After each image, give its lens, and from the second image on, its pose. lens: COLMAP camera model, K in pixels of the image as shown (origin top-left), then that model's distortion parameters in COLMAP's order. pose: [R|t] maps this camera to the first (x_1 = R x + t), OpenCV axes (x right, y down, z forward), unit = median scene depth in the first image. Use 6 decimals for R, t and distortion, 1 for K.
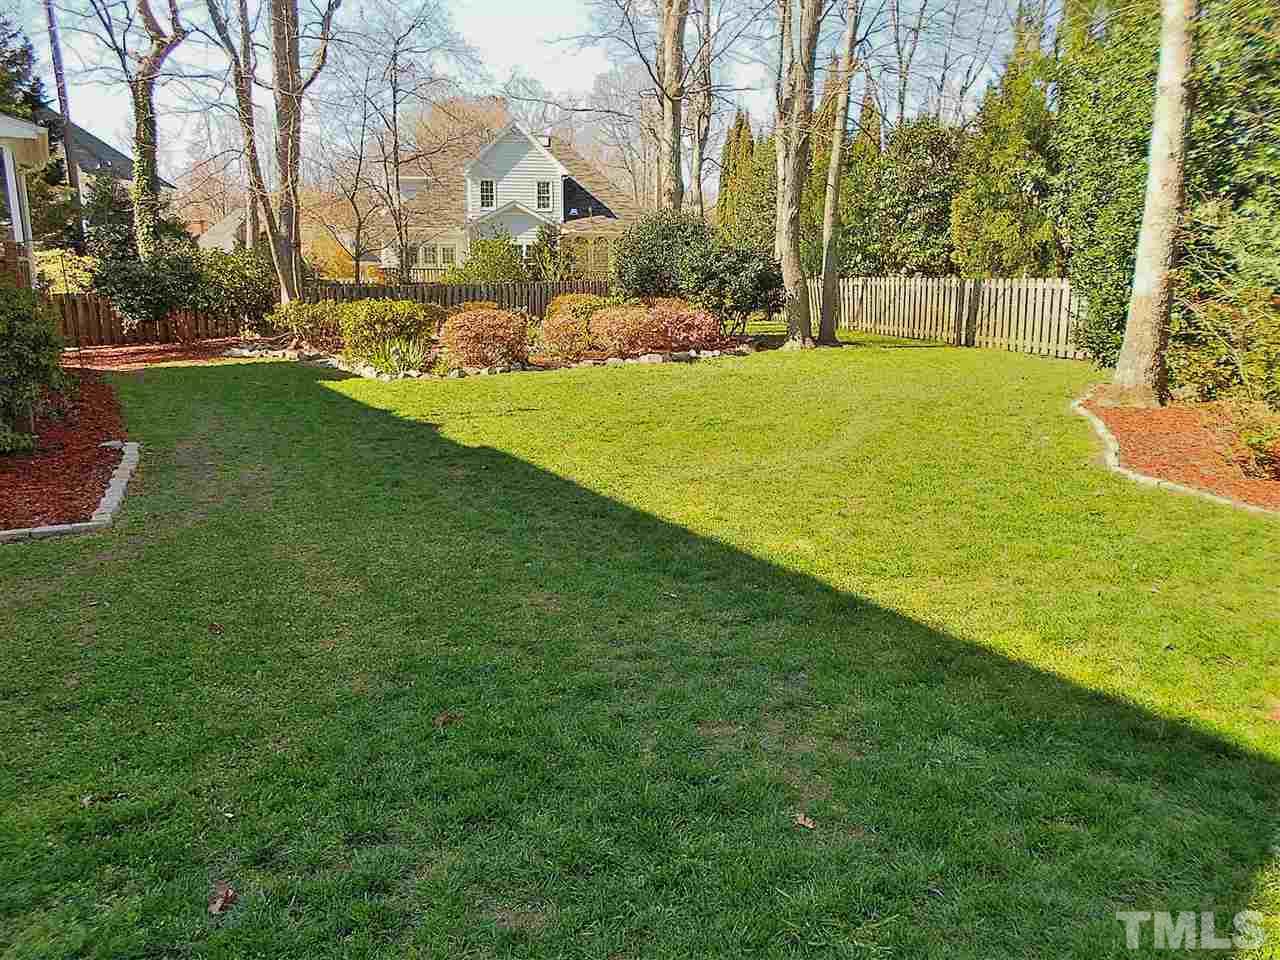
lens RADIAL K [[974.4, 0, 650.4], [0, 974.4, 490.9], [0, 0, 1]] dist [-0.009877, -0.015015]
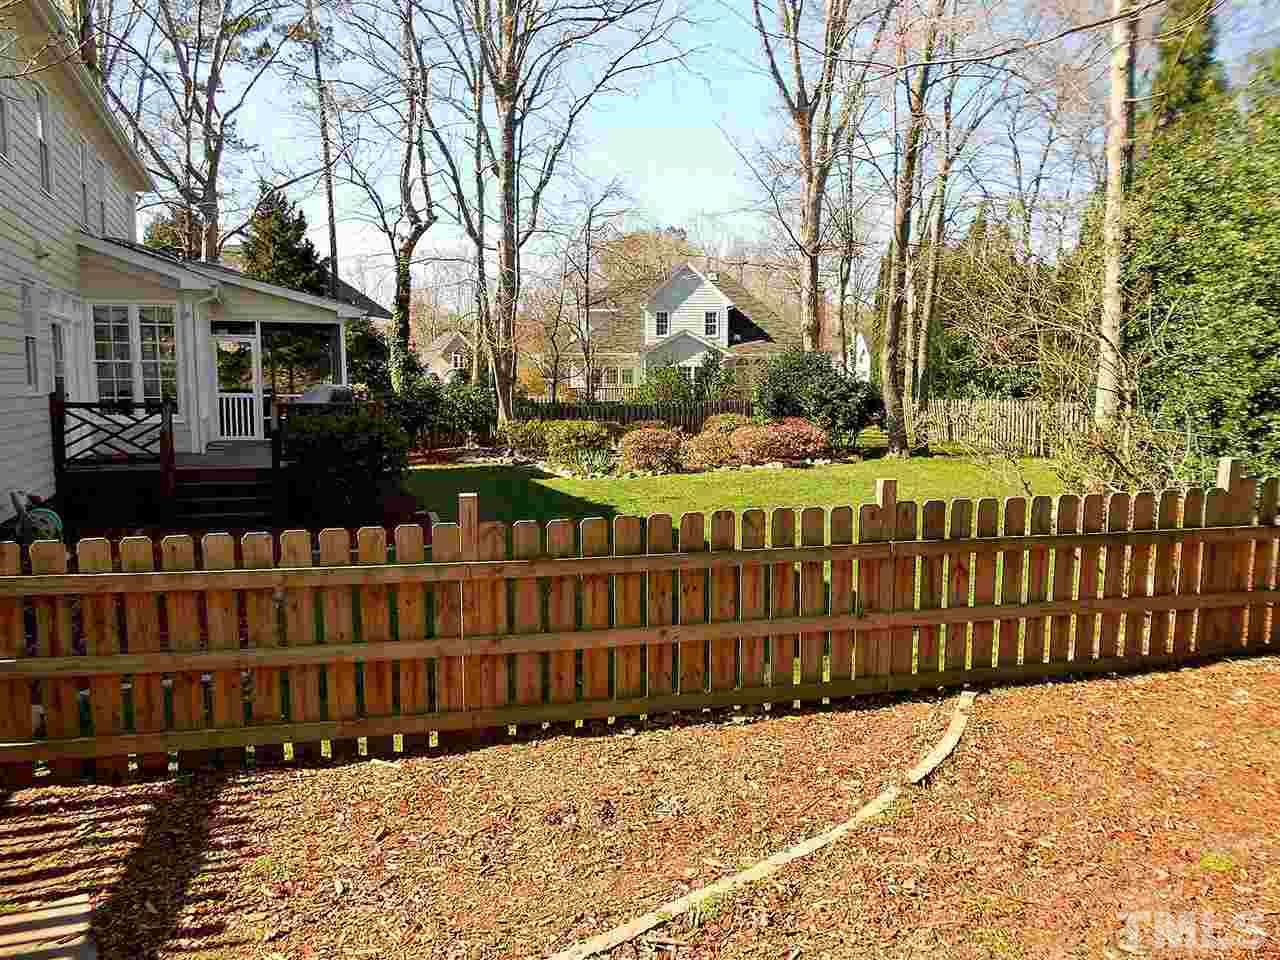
lens RADIAL K [[974.4, 0, 649.1], [0, 974.4, 484.8], [0, 0, 1]] dist [-0.009877, -0.015015]
pose [[0.984042, 0.009769, -0.177667, 0.053111], [-0.030201, 0.993174, -0.112666, 0.033954], [0.175354, 0.116234, 0.977620, -0.243148]]
